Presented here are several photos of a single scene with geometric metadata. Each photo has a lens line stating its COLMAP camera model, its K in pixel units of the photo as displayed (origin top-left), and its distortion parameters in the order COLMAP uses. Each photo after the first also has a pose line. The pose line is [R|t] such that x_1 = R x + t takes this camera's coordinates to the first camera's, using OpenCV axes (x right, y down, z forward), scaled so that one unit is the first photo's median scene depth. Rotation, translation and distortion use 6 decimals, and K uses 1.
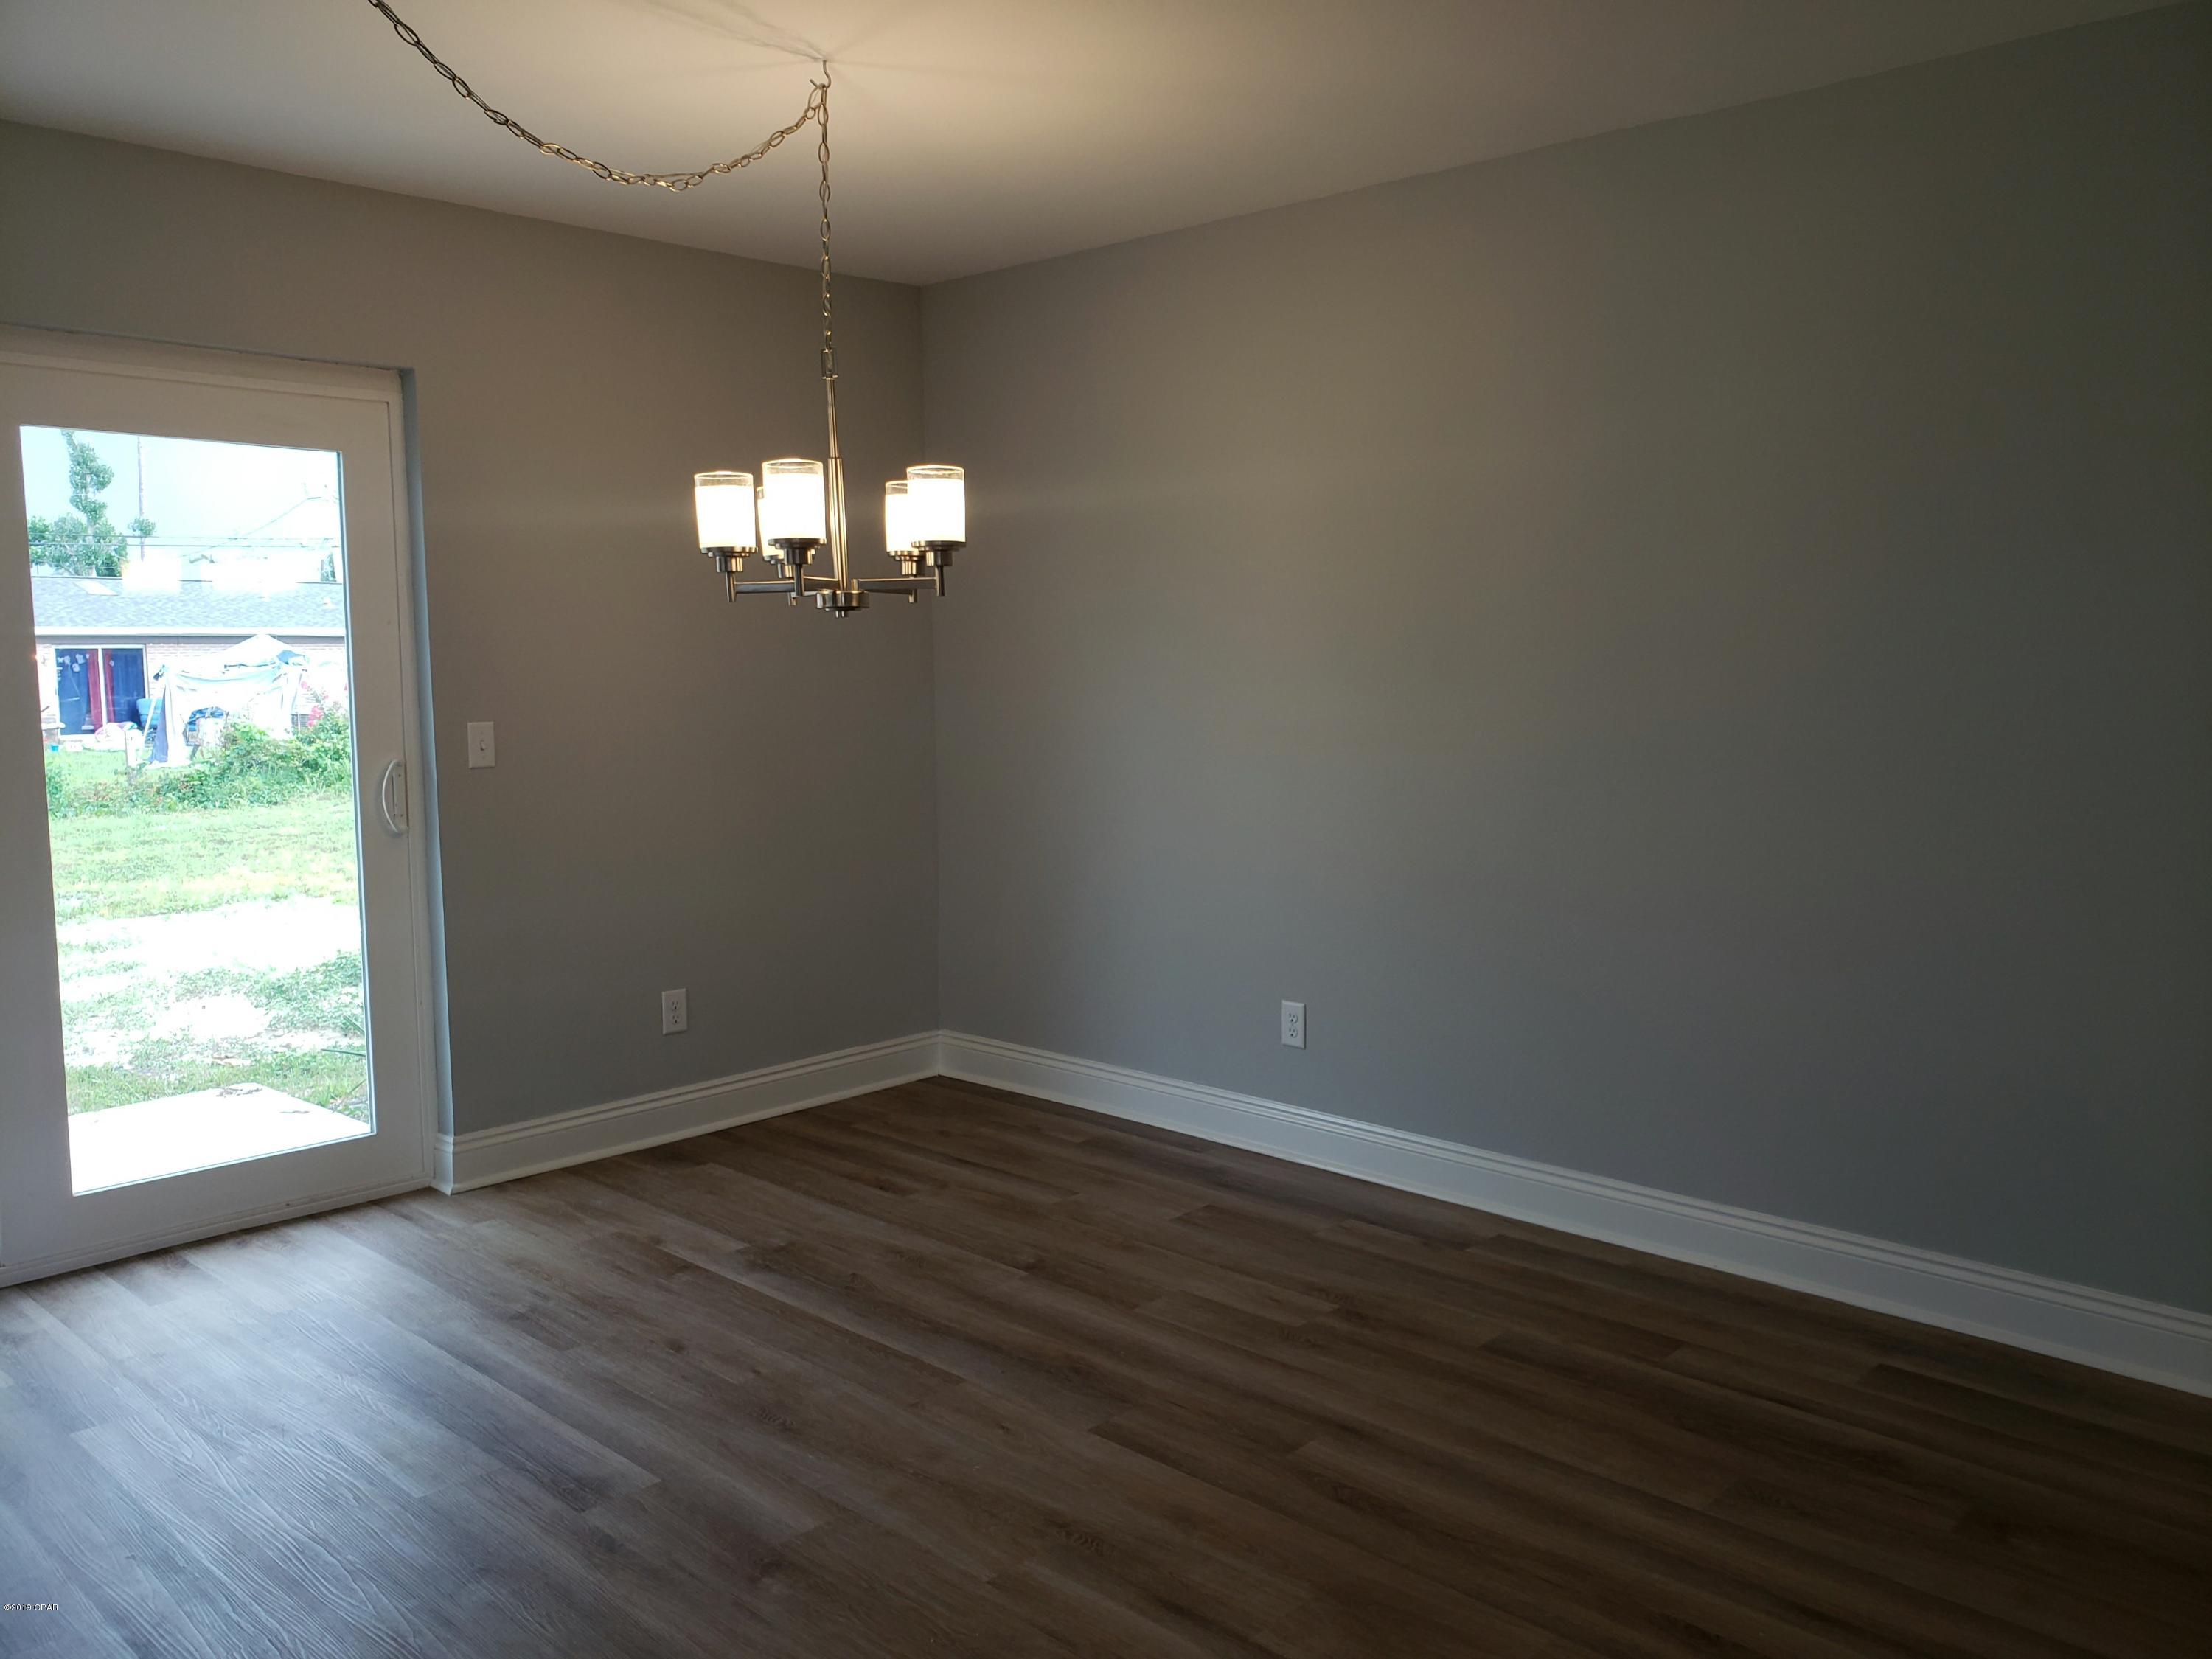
lens RADIAL K [[1742.1, 0, 1198.9], [0, 1742.1, 734.2], [0, 0, 1]] dist [0.031666, -0.024089]
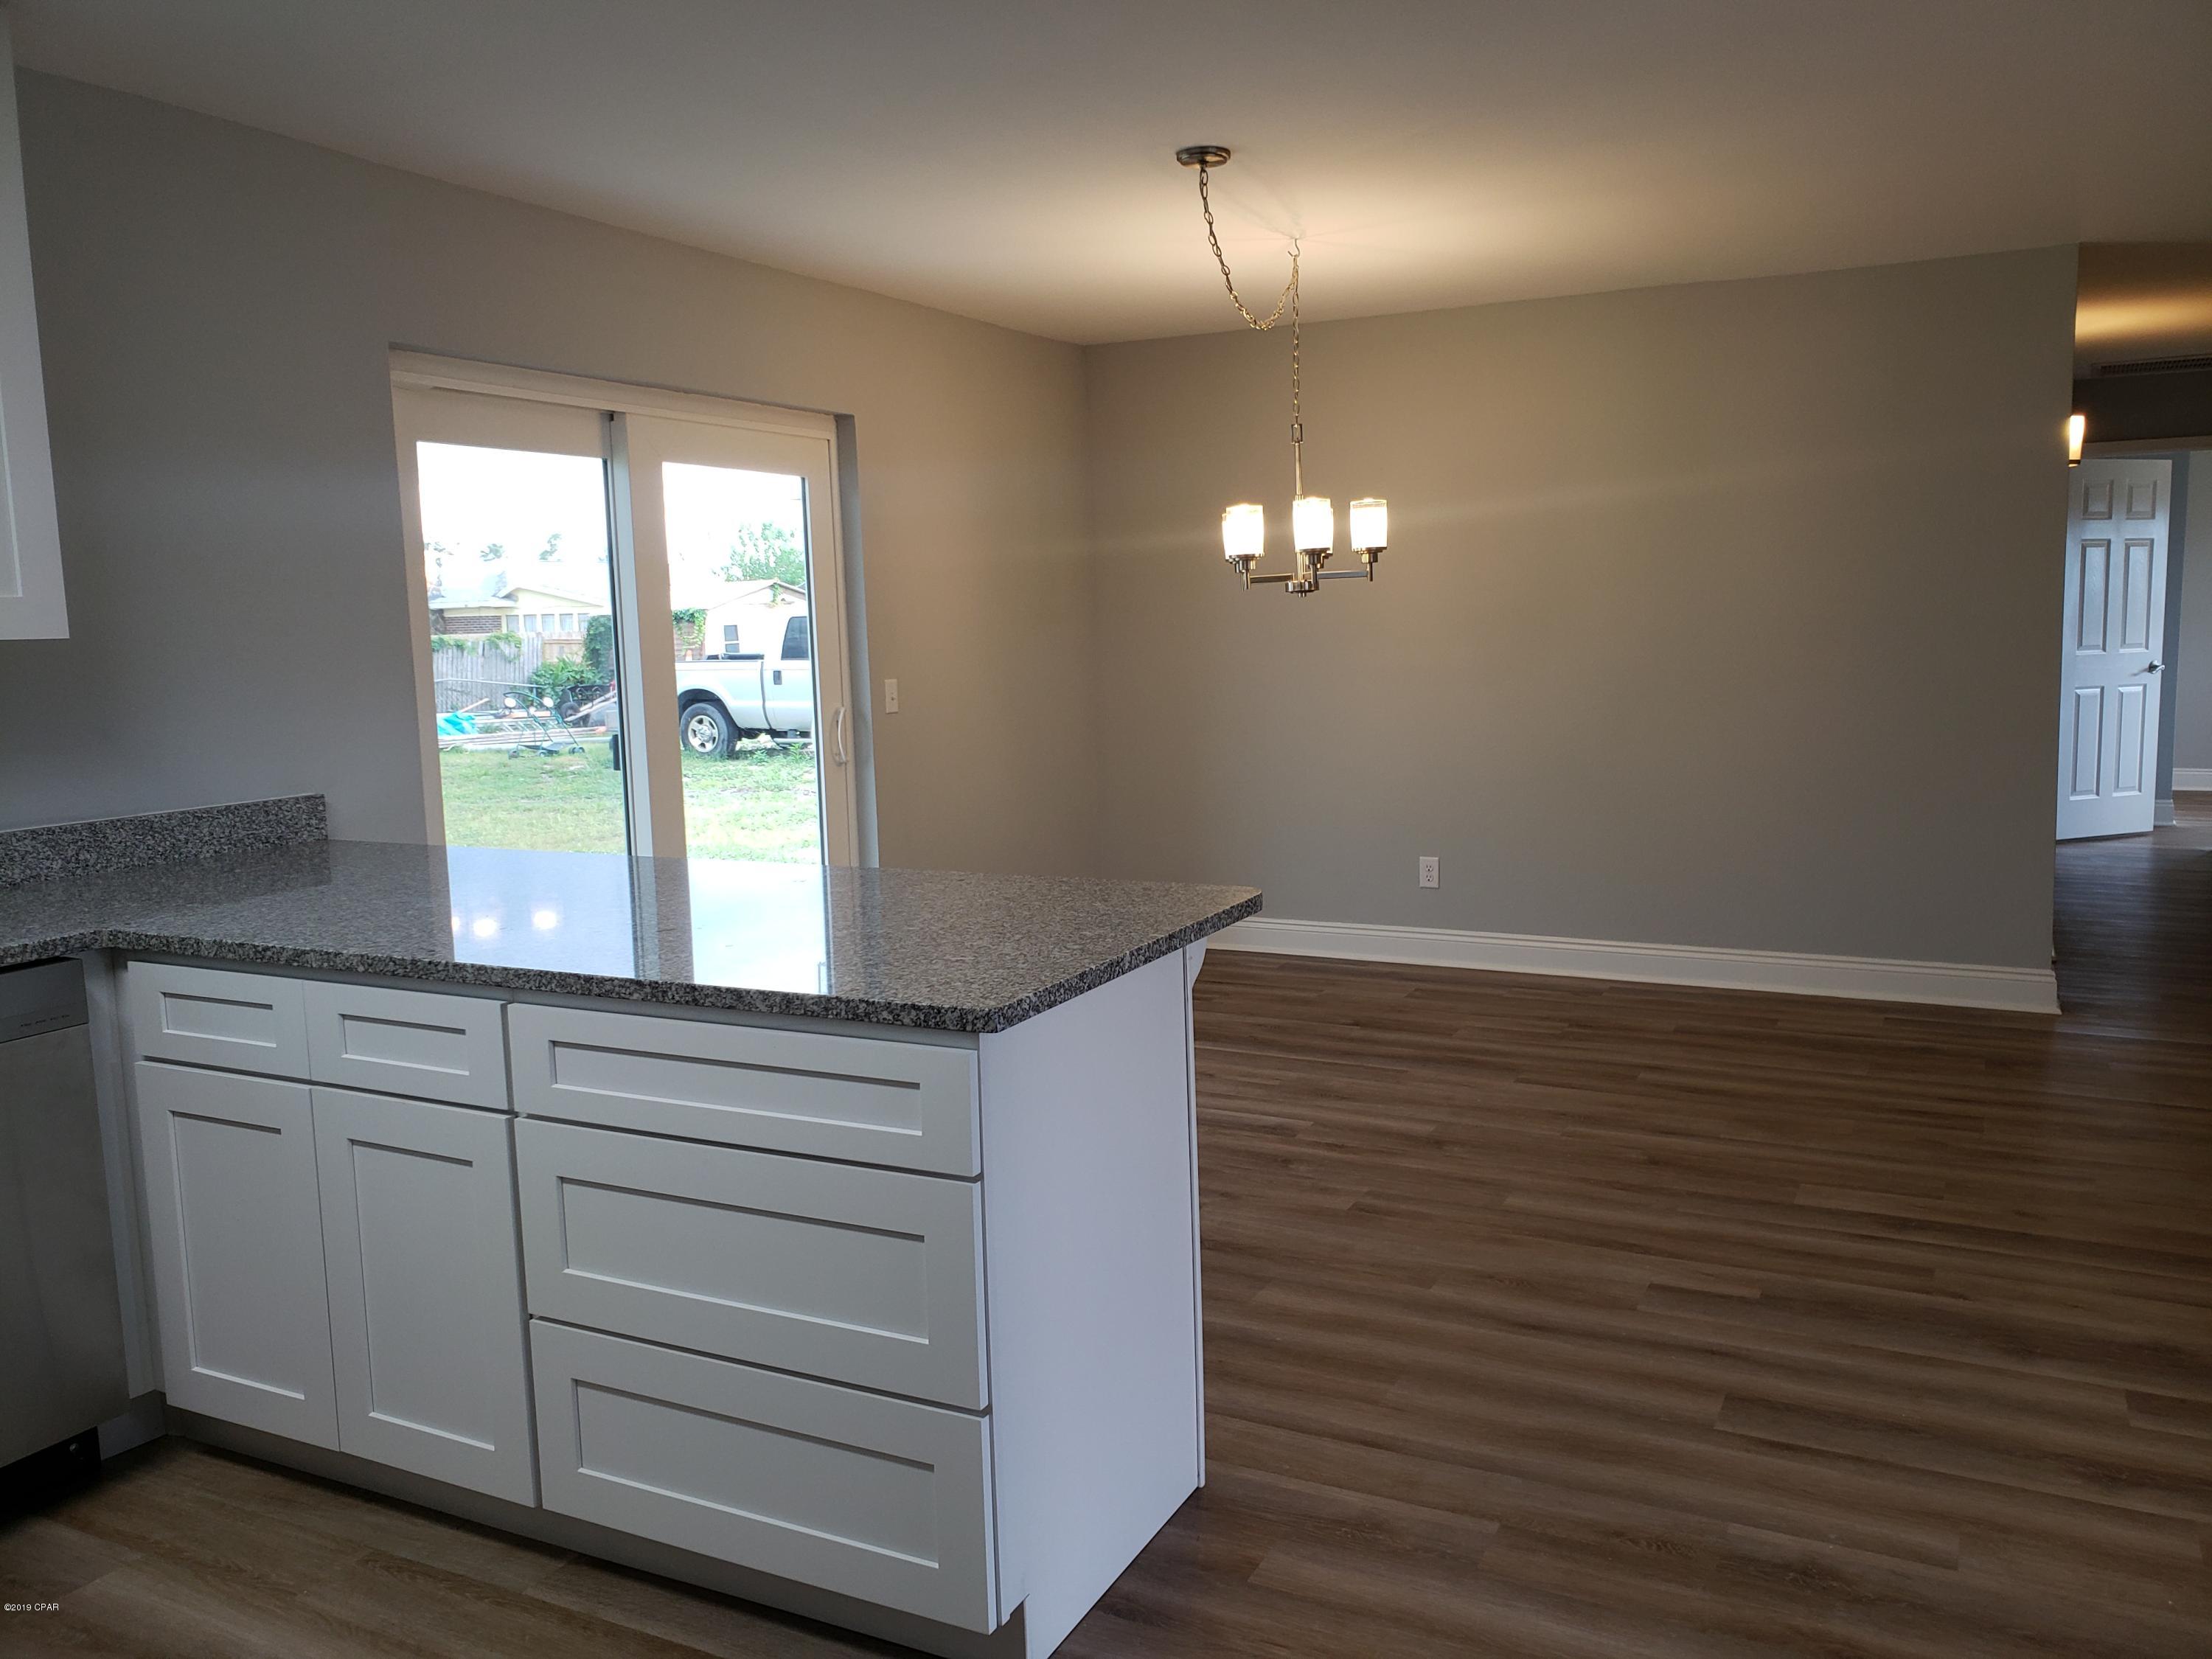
lens RADIAL K [[1742.1, 0, 1103.8], [0, 1742.1, 834.7], [0, 0, 1]] dist [0.031666, -0.024089]
pose [[0.960169, -0.047255, 0.275396, -0.839970], [0.027026, 0.996681, 0.076794, 0.018664], [-0.278111, -0.066292, 0.958259, -0.458446]]
